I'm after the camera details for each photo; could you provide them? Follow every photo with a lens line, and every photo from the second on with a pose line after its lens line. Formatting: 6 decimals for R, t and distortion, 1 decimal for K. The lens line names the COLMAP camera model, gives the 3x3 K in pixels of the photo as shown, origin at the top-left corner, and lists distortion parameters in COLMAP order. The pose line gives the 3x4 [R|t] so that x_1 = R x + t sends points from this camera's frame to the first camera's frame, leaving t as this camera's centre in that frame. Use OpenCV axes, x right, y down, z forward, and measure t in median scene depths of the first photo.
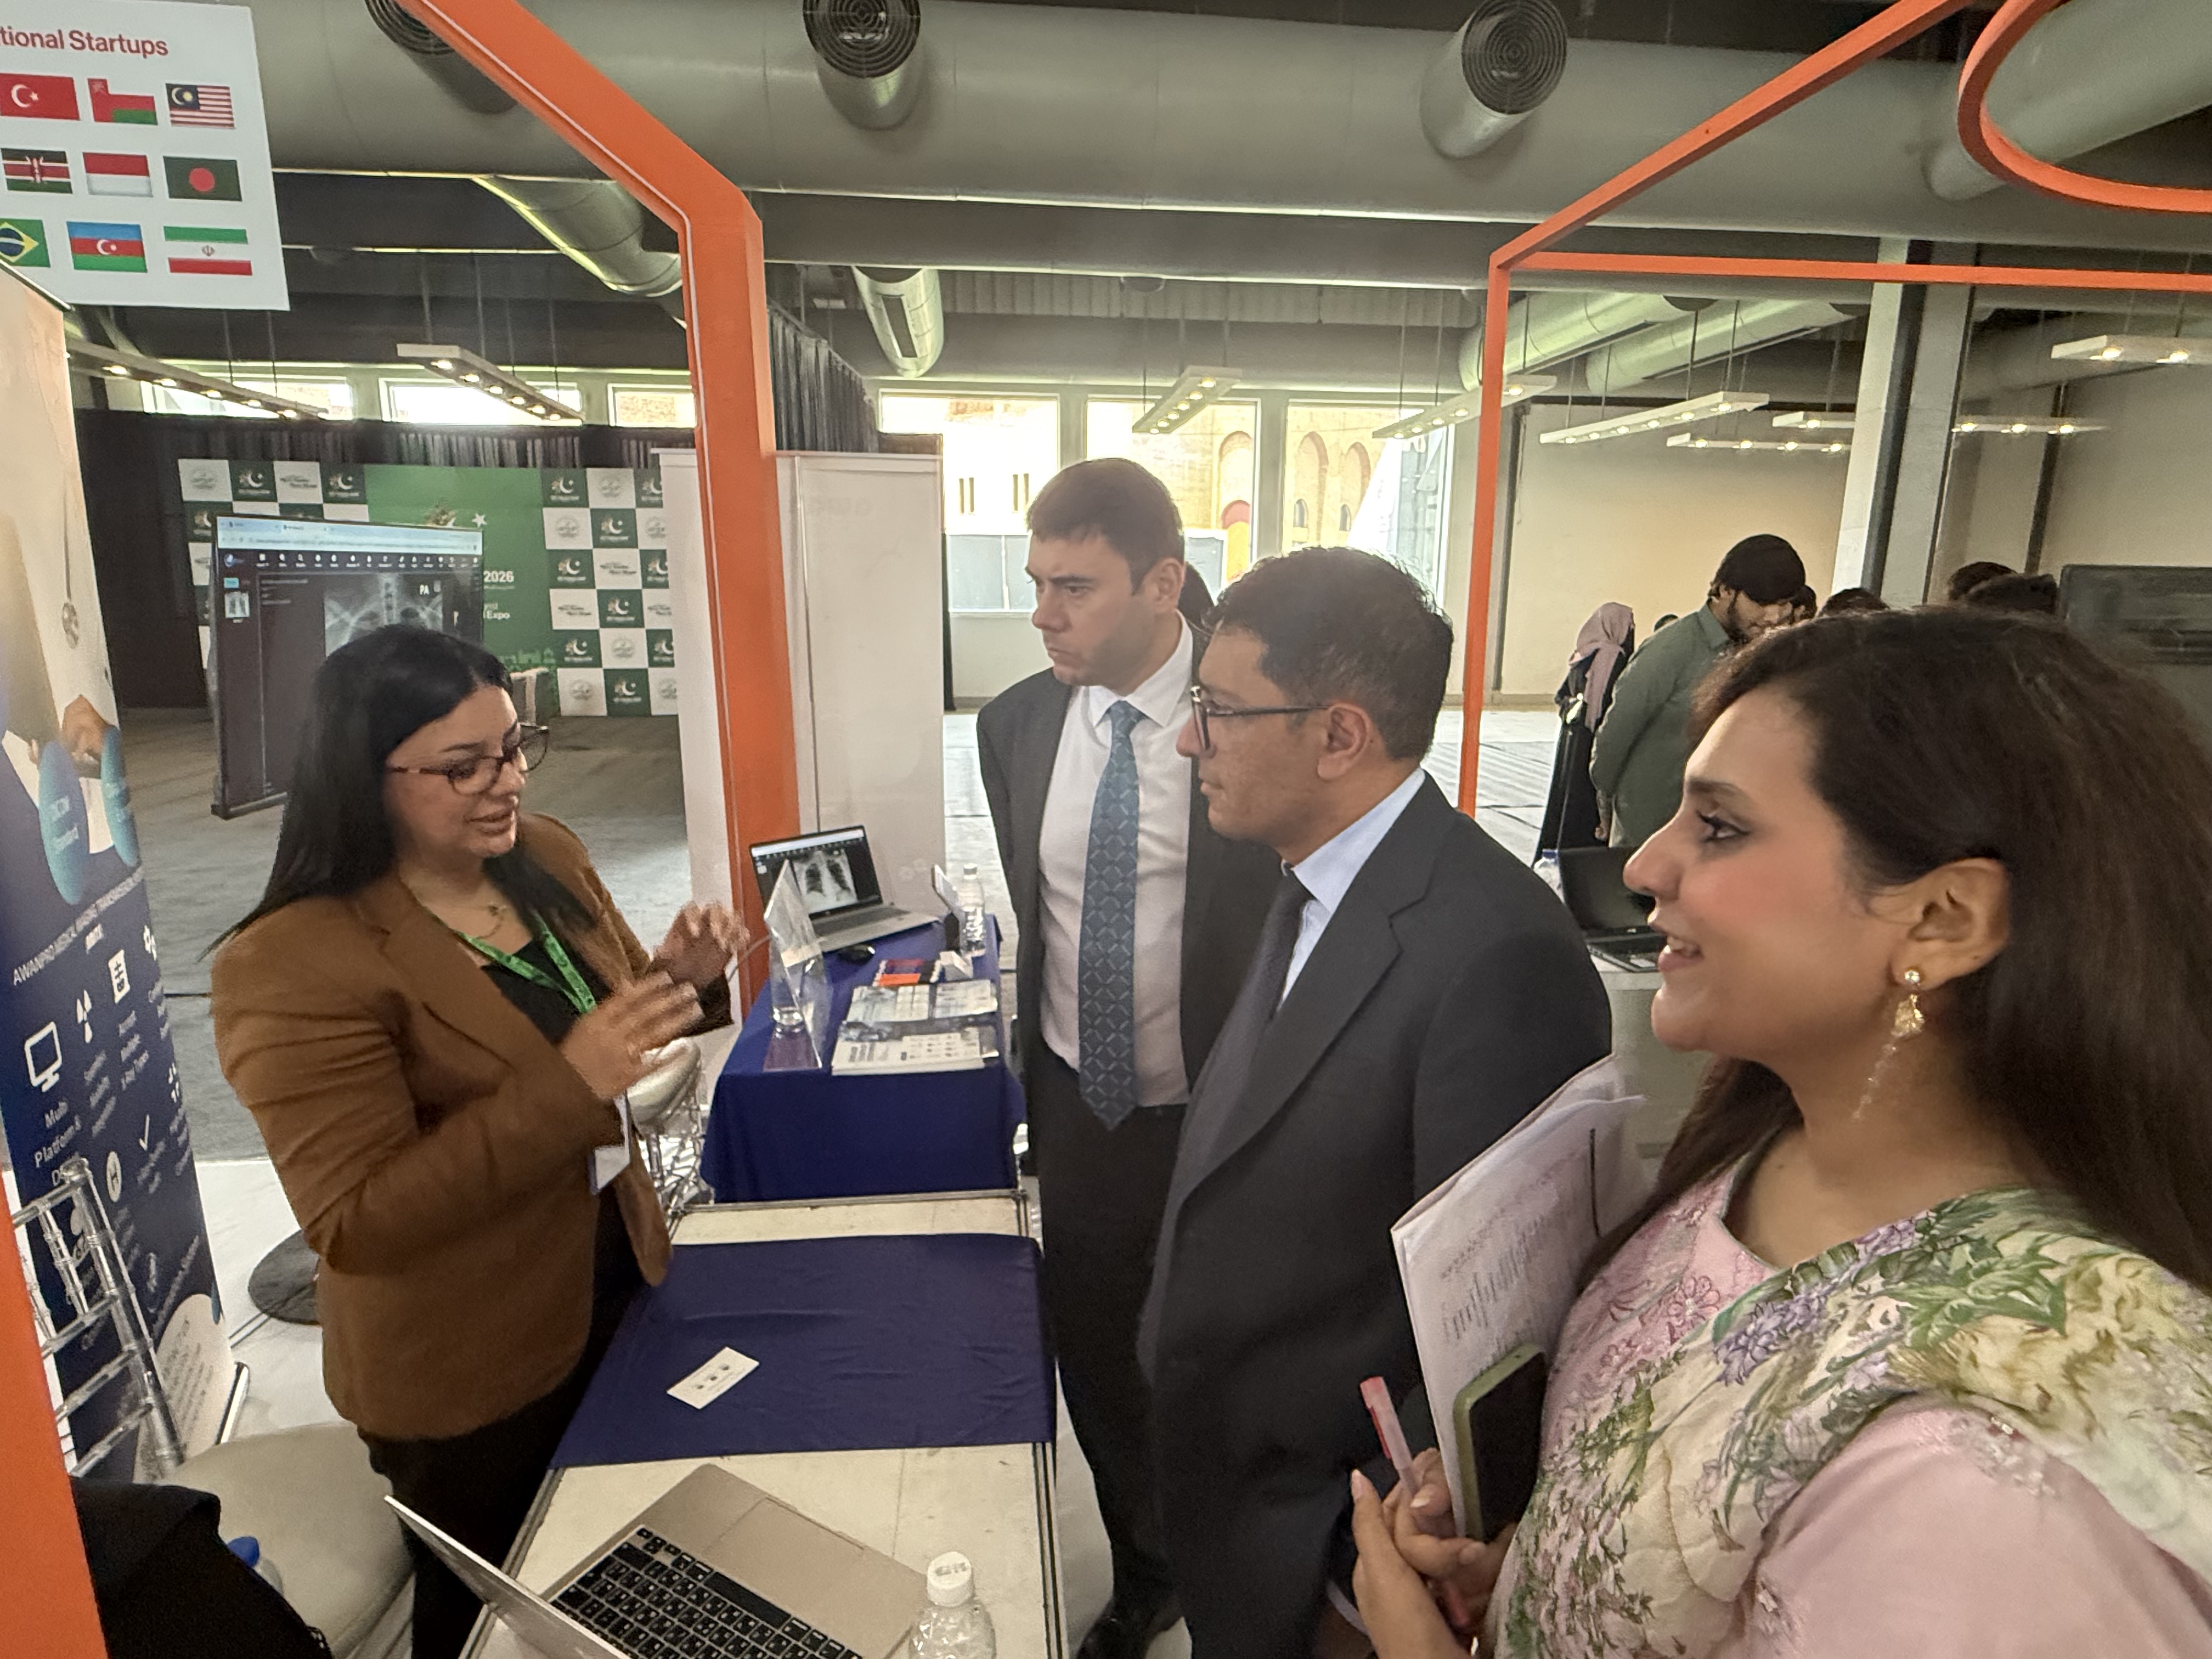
lens RADIAL K [[1162.4, 0, 1105.1], [0, 1162.4, 834.5], [0, 0, 1]] dist [-0.003186, -0.000522]
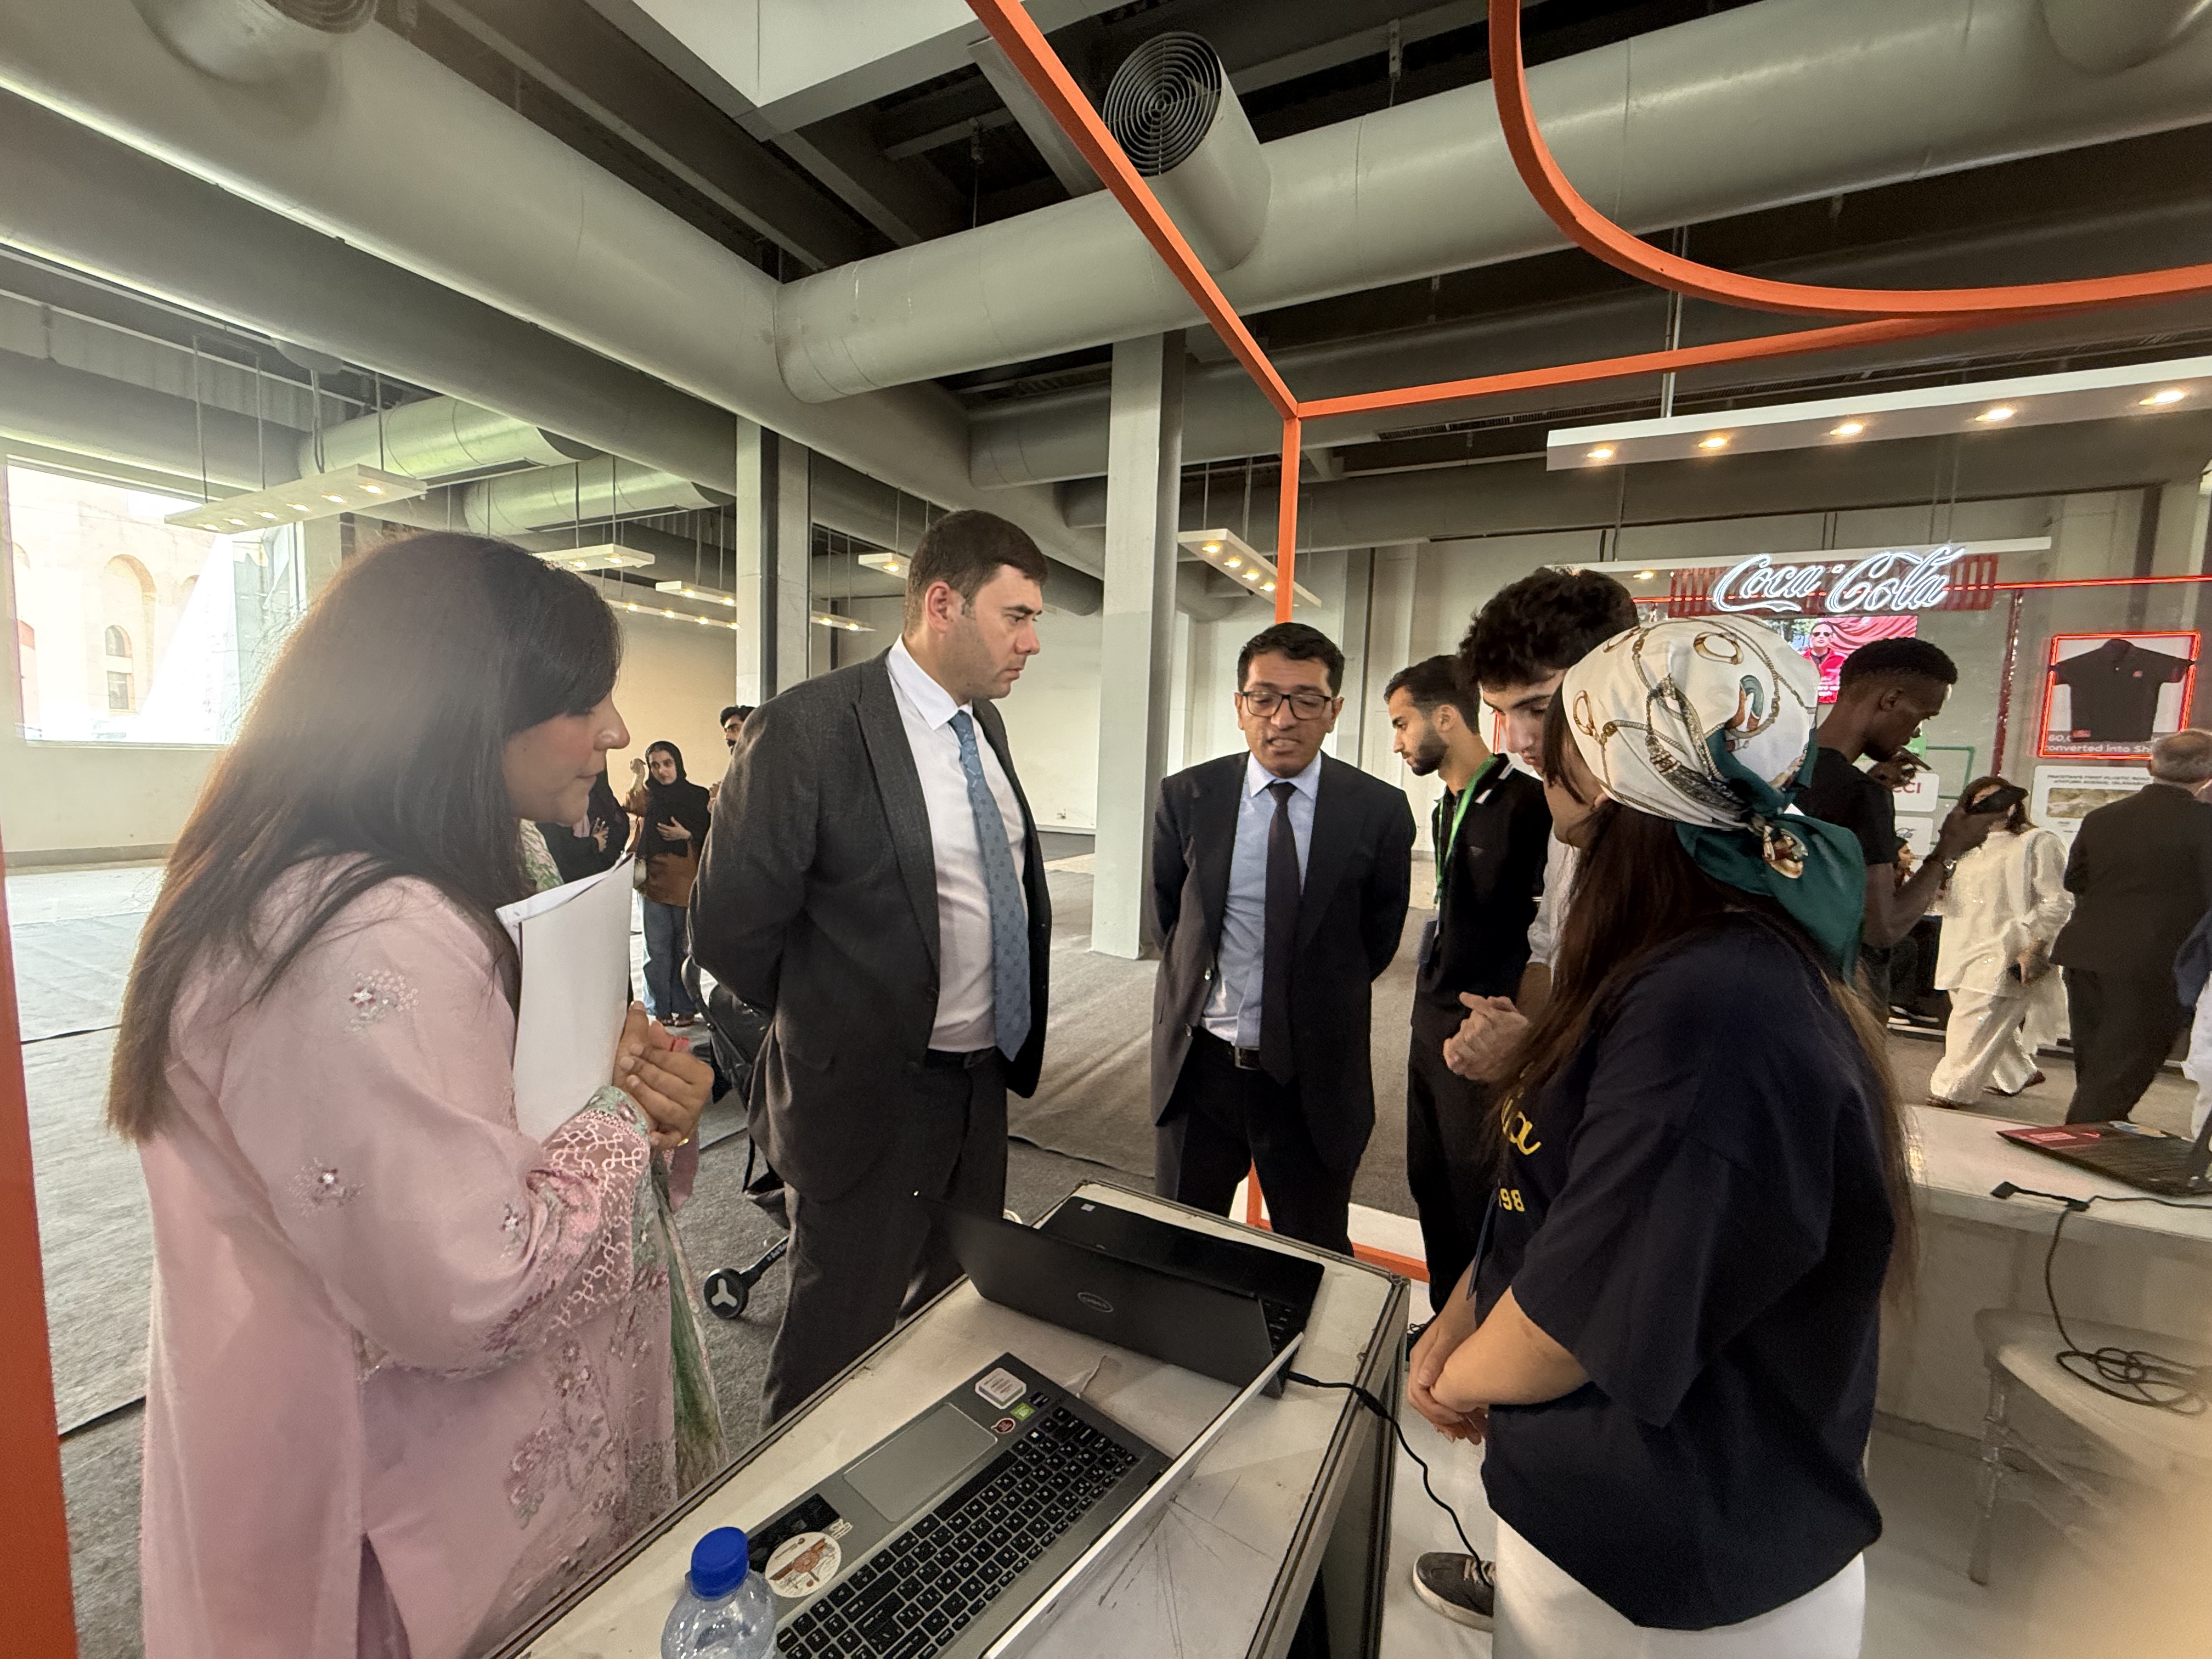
lens RADIAL K [[890.1, 0, 1114.0], [0, 890.1, 835.4], [0, 0, 1]] dist [0.000038, -0.000319]
pose [[0.547069, -0.064909, 0.834567, 0.070588], [0.149787, 0.988489, -0.021306, -0.022816], [-0.823577, 0.136663, 0.550494, 0.178864]]
